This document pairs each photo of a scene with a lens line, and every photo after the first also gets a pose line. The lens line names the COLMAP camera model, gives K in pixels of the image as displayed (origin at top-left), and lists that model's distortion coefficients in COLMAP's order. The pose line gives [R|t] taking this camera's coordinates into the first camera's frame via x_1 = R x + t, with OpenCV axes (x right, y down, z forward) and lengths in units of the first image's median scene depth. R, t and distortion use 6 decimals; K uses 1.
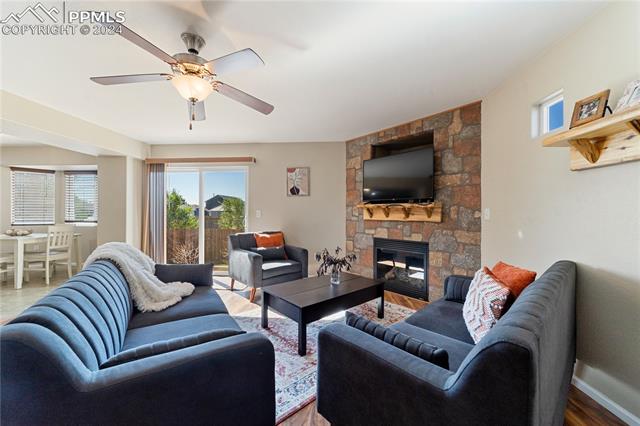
lens RADIAL K [[245.6, 0, 320.7], [0, 245.6, 213.1], [0, 0, 1]] dist [-0.008273, 0.000739]
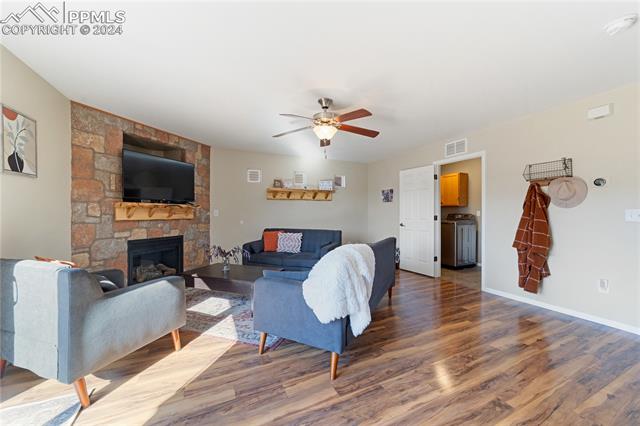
lens RADIAL K [[245.6, 0, 319.4], [0, 245.6, 211.7], [0, 0, 1]] dist [-0.008273, 0.000739]
pose [[-0.480572, 0.001437, 0.876954, -0.911998], [-0.003687, 0.999987, -0.003659, -0.001947], [-0.876947, -0.004992, -0.480560, 0.874499]]
